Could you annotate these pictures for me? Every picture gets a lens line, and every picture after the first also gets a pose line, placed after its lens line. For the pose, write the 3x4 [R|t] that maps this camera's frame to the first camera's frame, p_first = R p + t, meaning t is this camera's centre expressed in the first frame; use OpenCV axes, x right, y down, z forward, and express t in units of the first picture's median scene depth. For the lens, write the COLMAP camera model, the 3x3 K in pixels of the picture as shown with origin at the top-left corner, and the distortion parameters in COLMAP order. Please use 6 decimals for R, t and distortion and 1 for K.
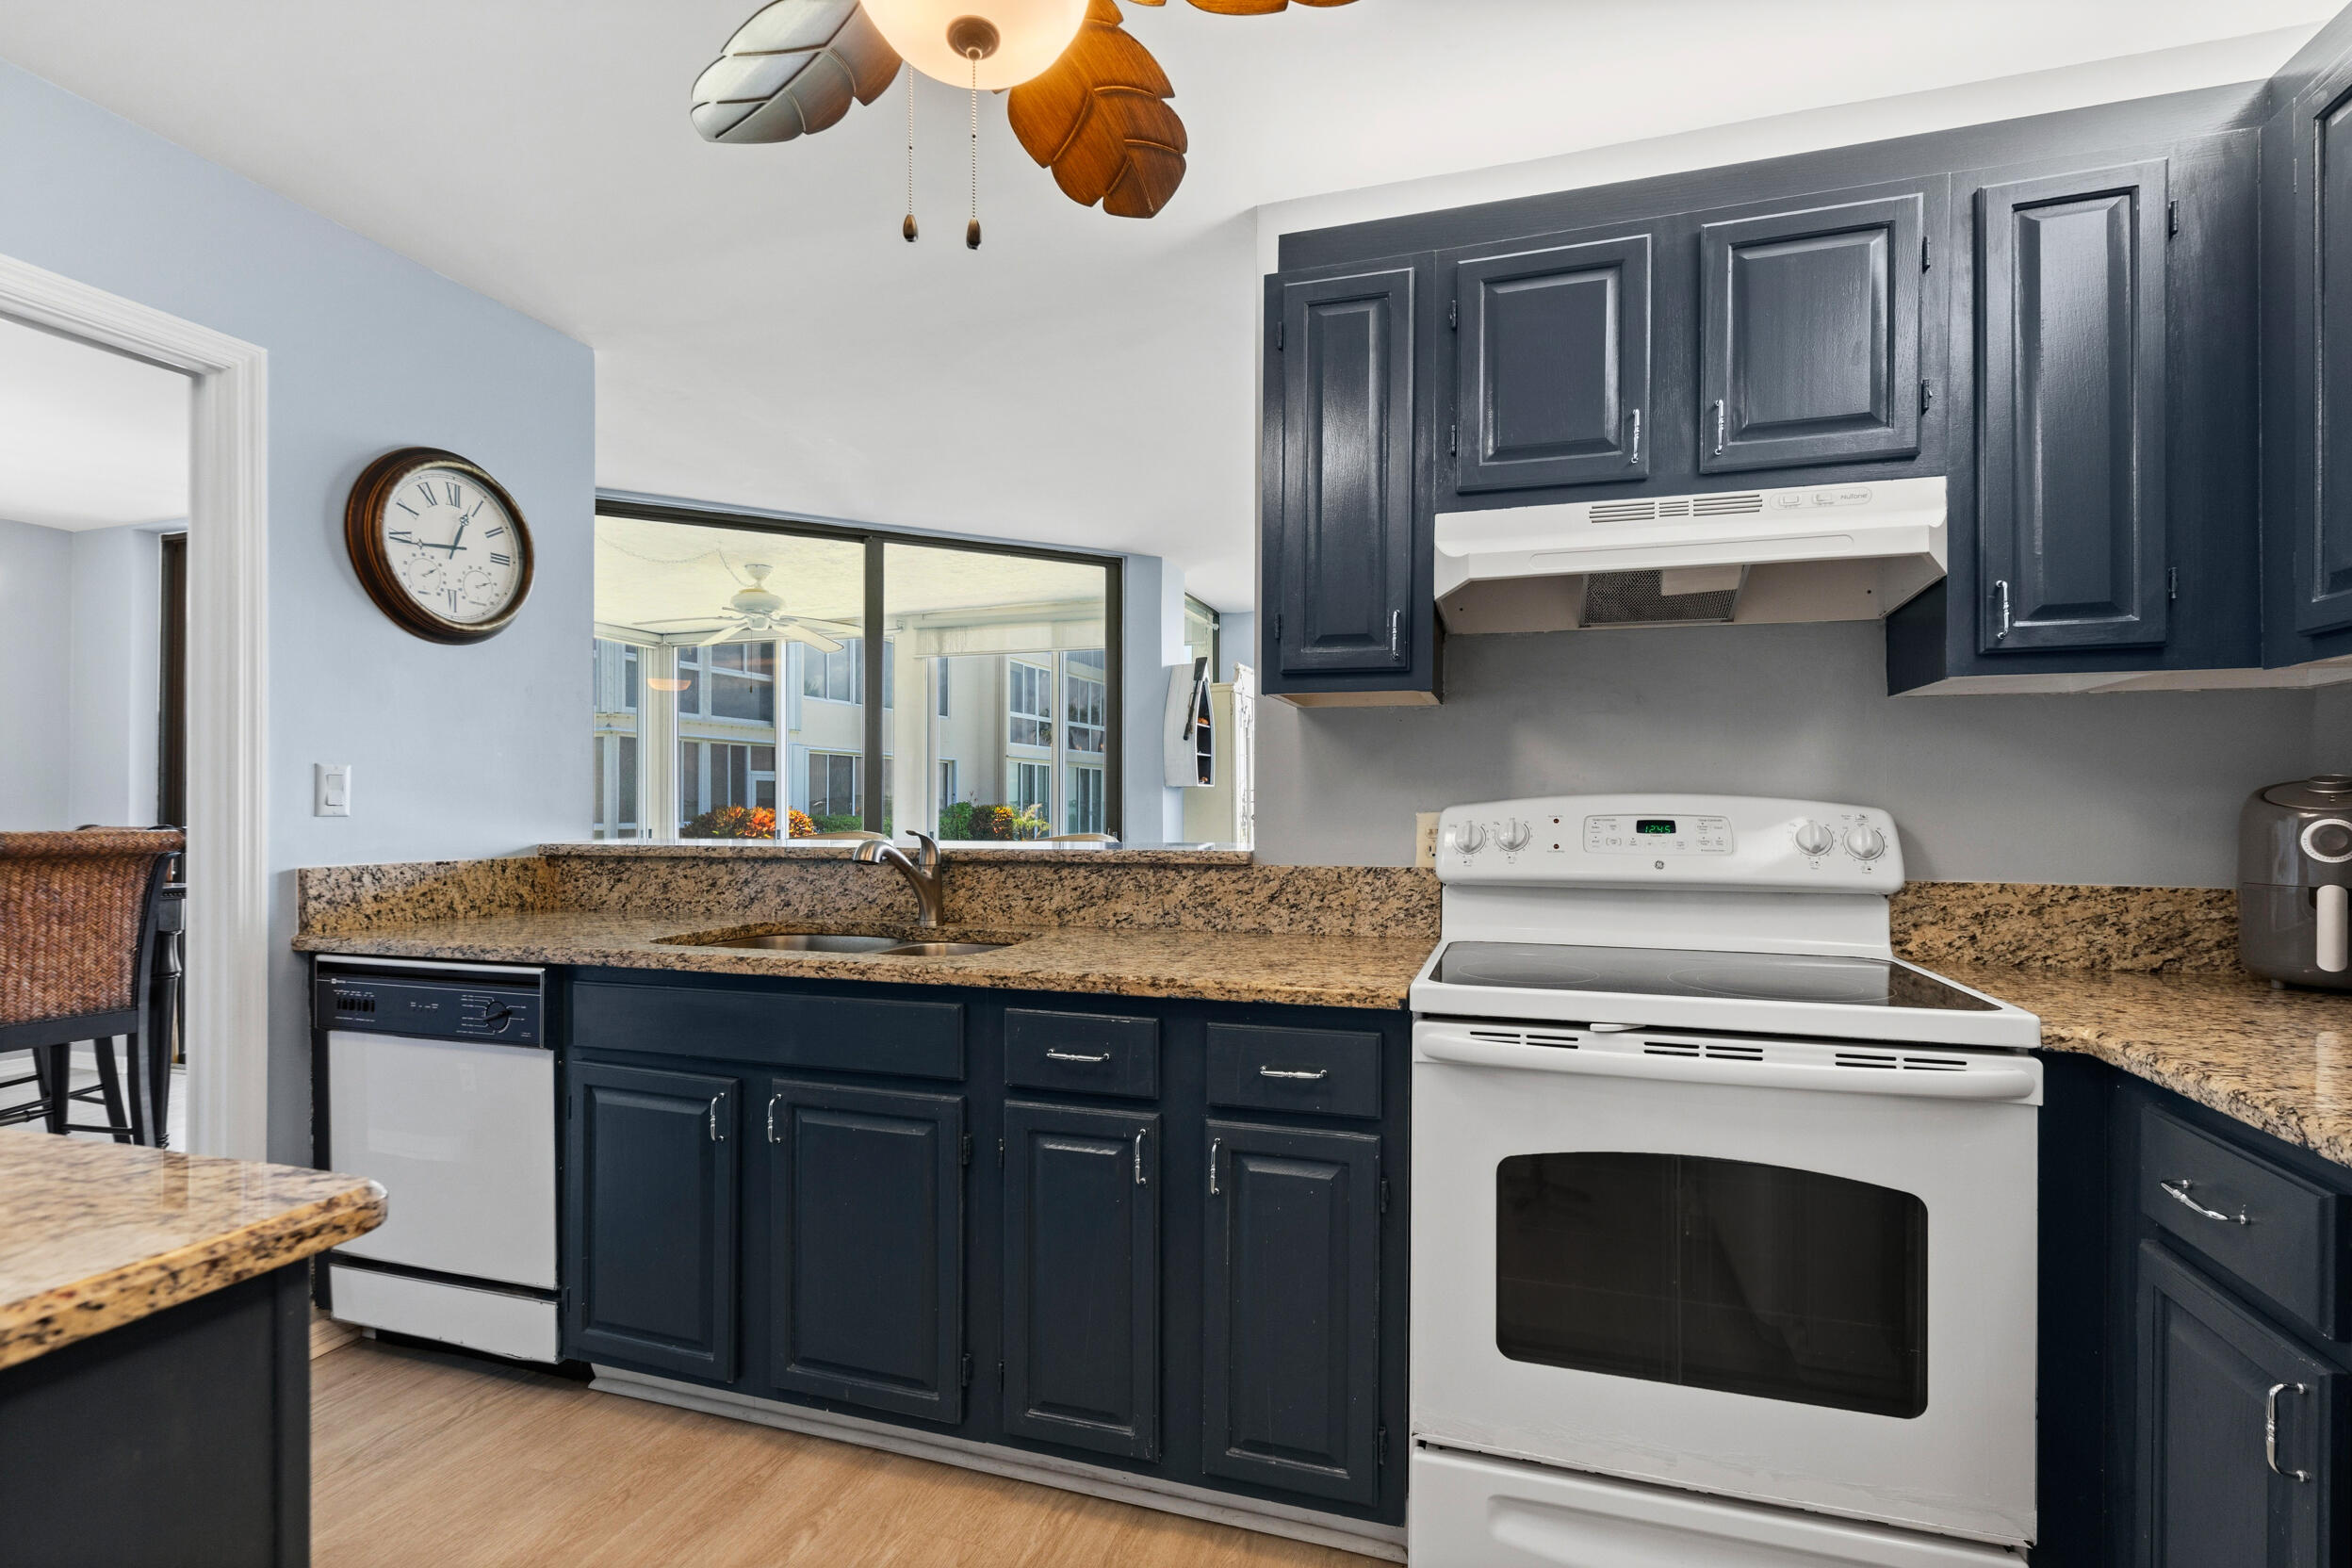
lens RADIAL K [[1079.8, 0, 1175.3], [0, 1079.8, 791.3], [0, 0, 1]] dist [-0.002364, 0.001783]
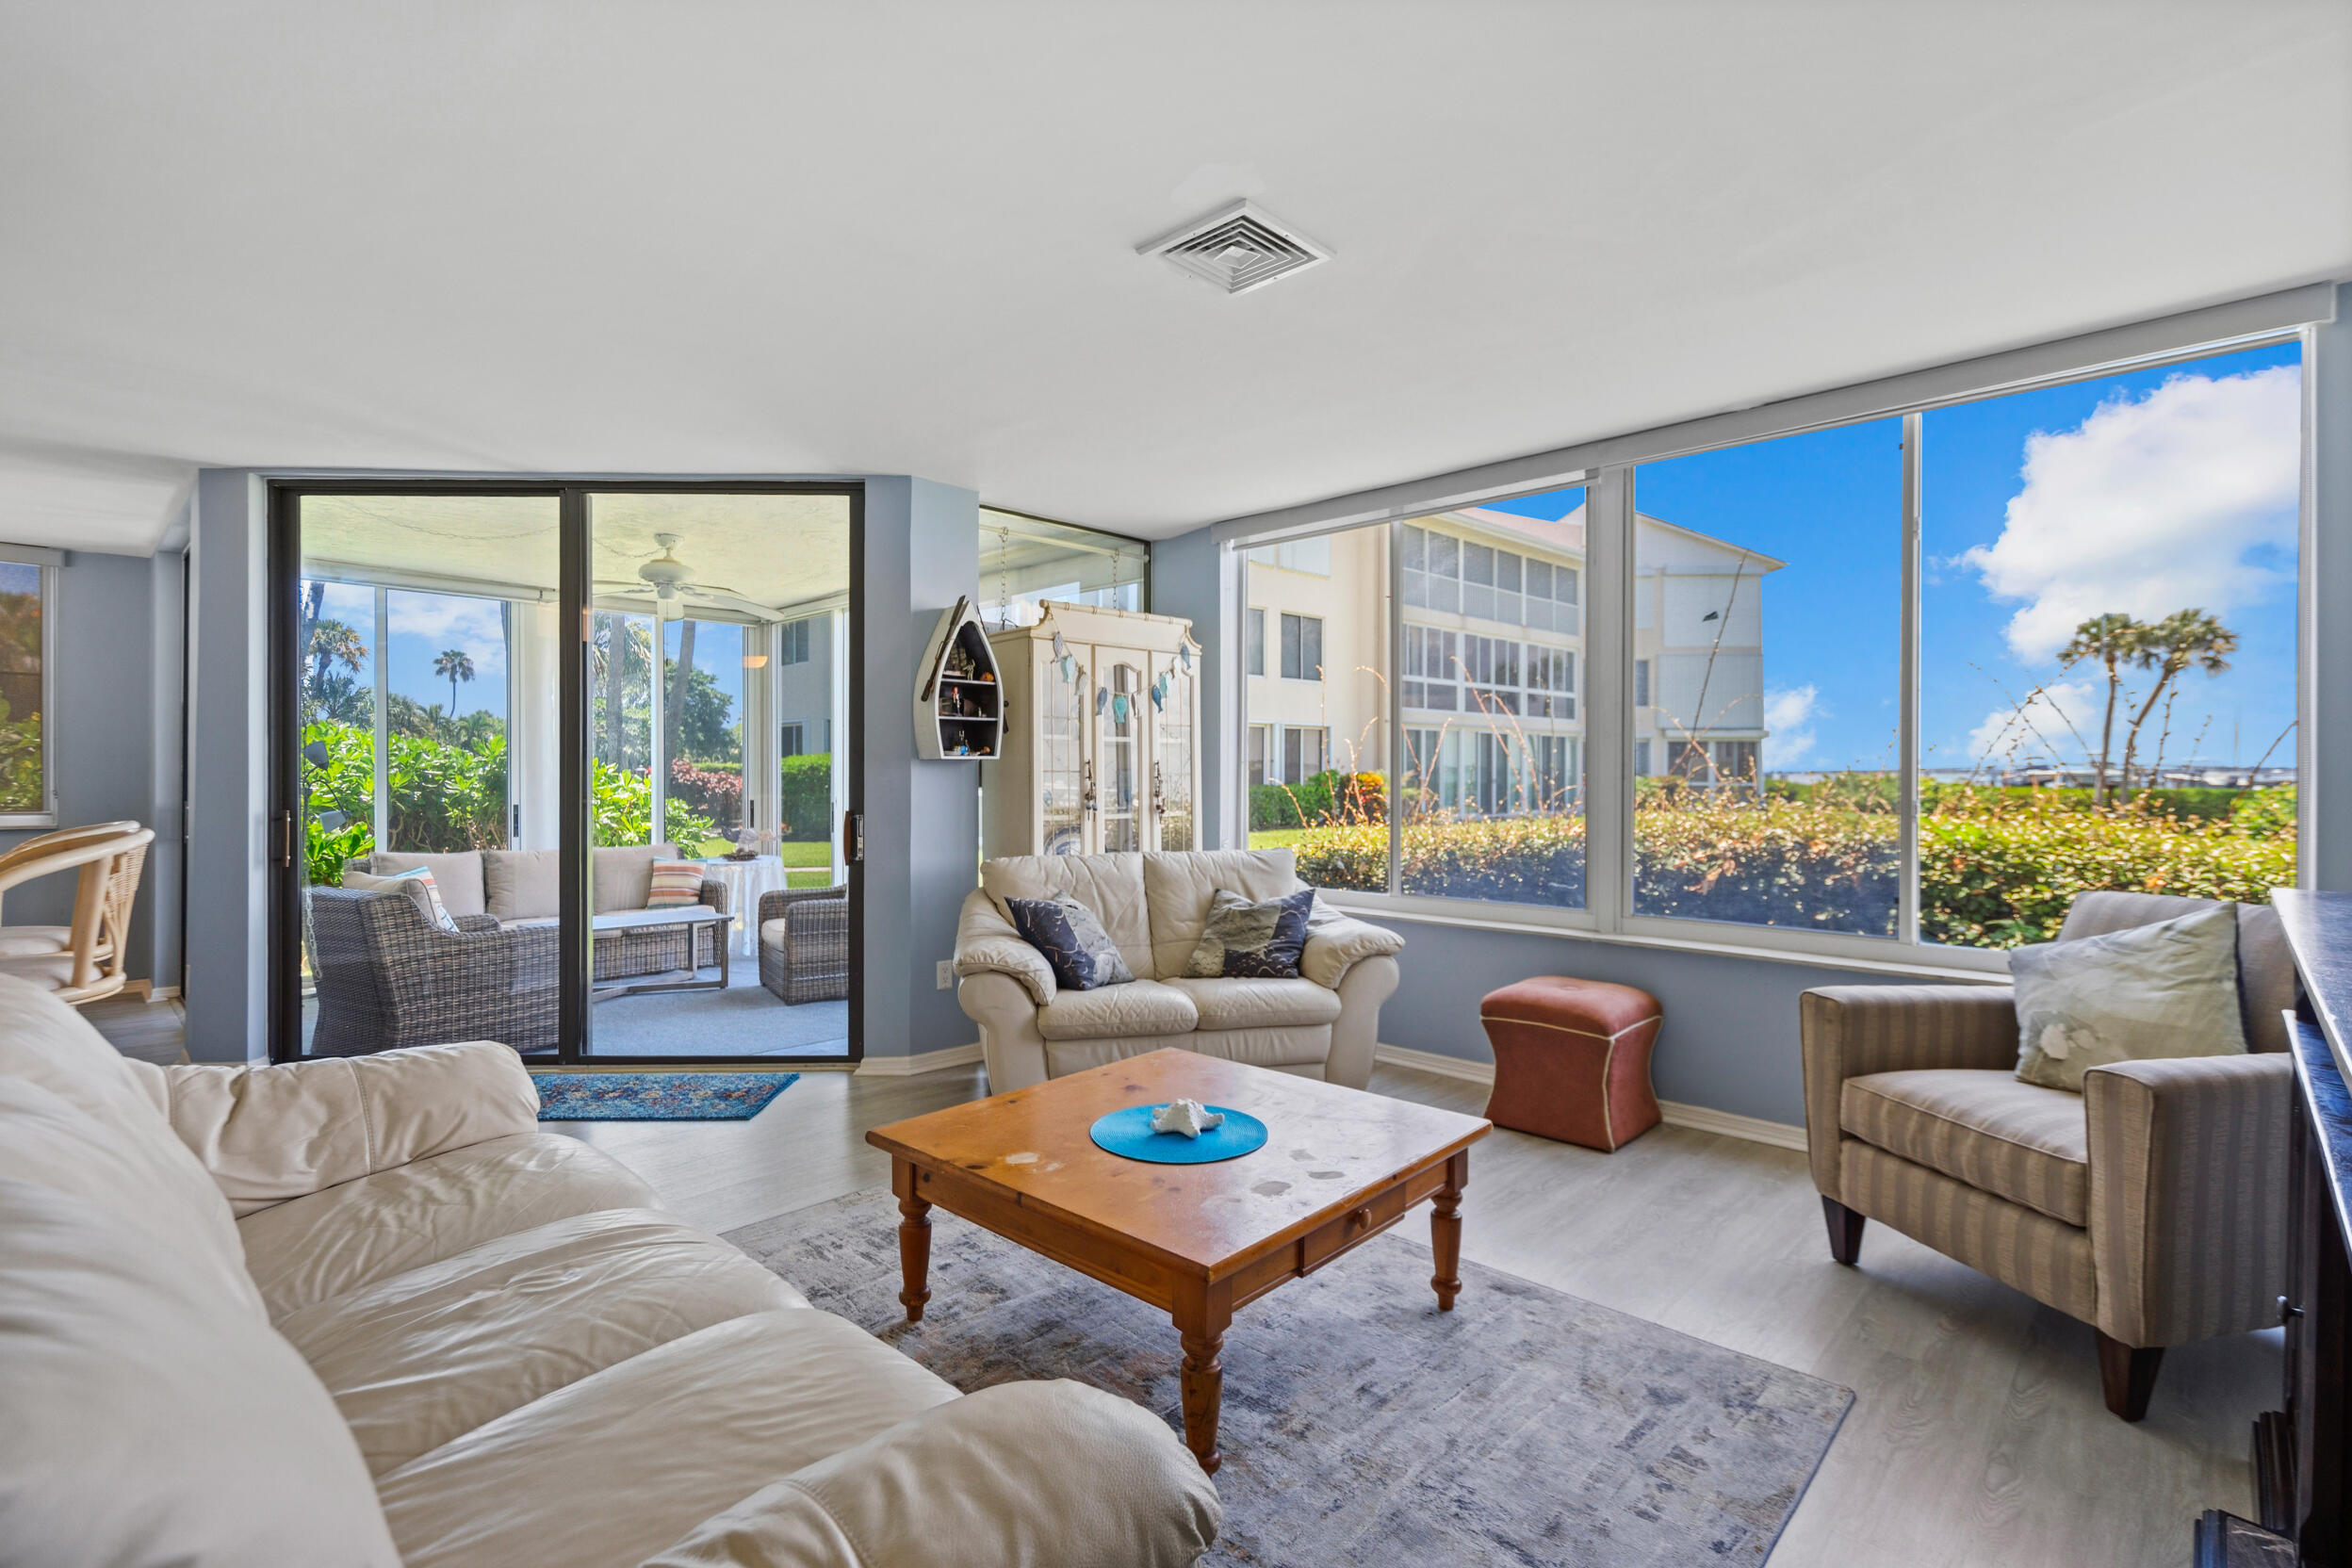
lens RADIAL K [[1079.8, 0, 1174.6], [0, 1079.8, 778.7], [0, 0, 1]] dist [-0.002364, 0.001783]
pose [[0.904115, 0.001892, -0.427285, 0.517194], [0.006757, 0.999802, 0.018724, -0.003778], [0.427235, -0.019816, 0.903923, 0.352184]]
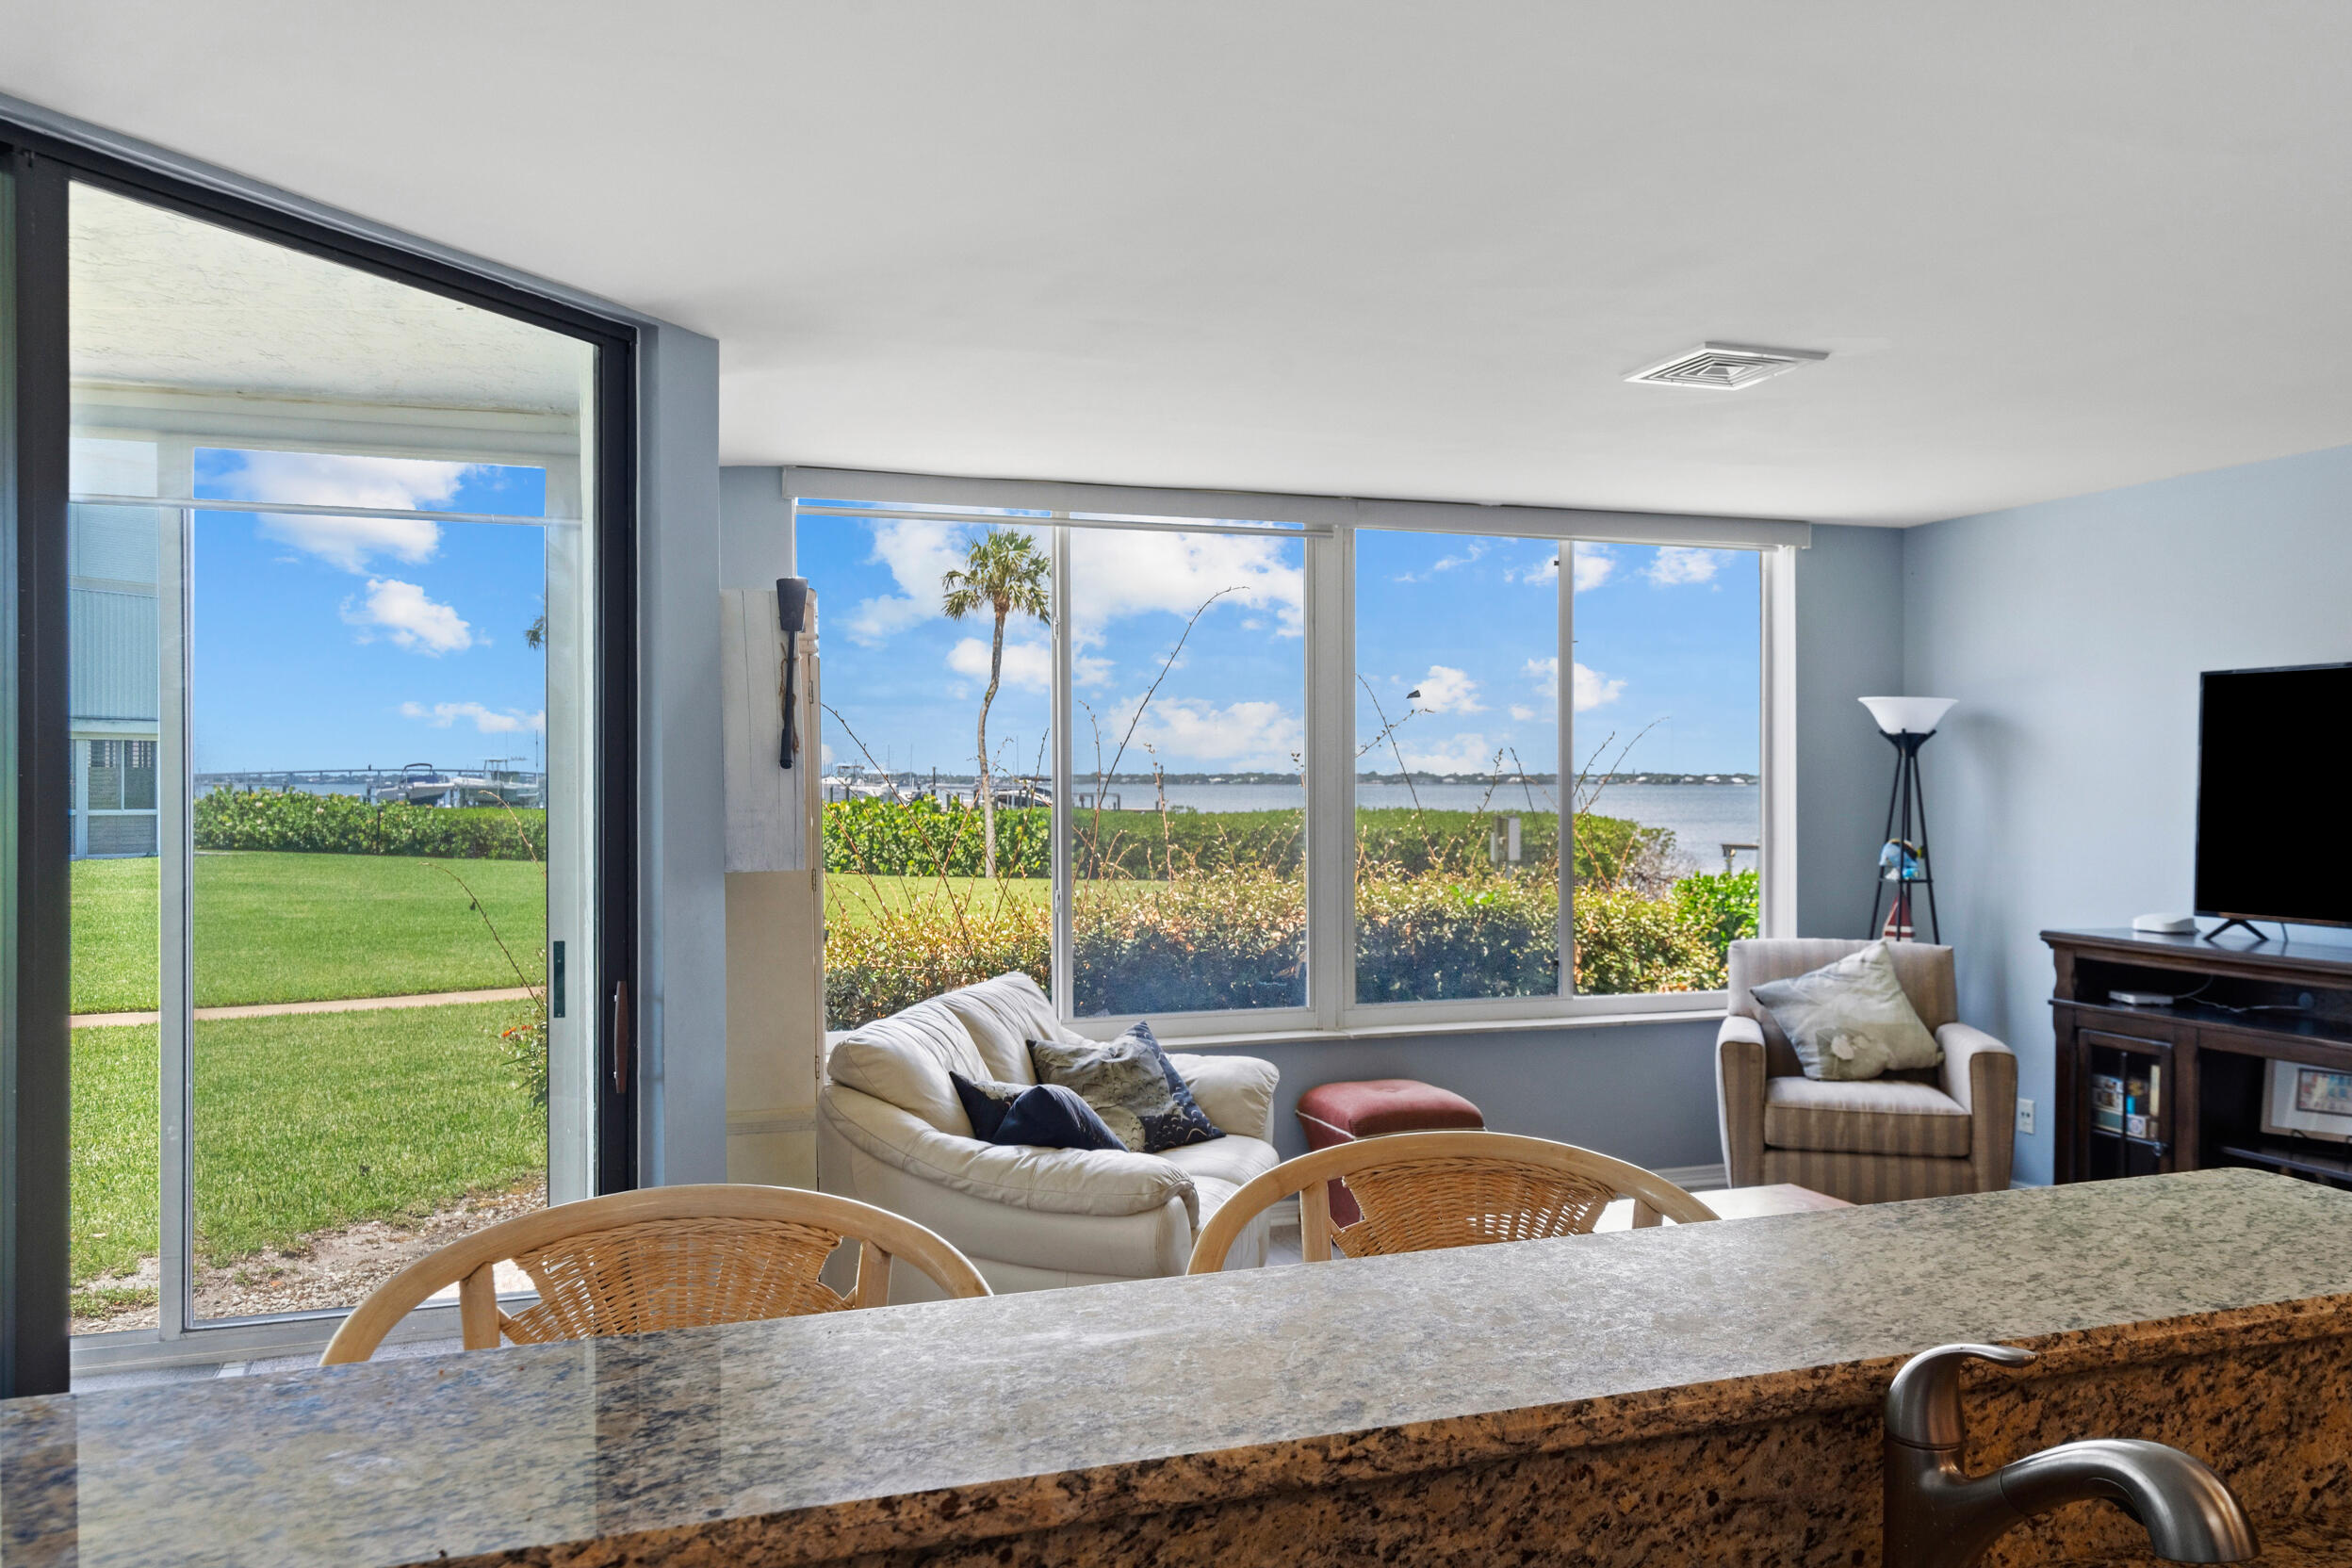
lens RADIAL K [[1759.4, 0, 1254.7], [0, 1759.4, 796.8], [0, 0, 1]] dist [0.038587, -0.004647]
pose [[0.783960, -0.006717, 0.620774, -0.287936], [-0.005464, 0.999828, 0.017719, -0.049032], [-0.620787, -0.017283, 0.783789, 0.314220]]
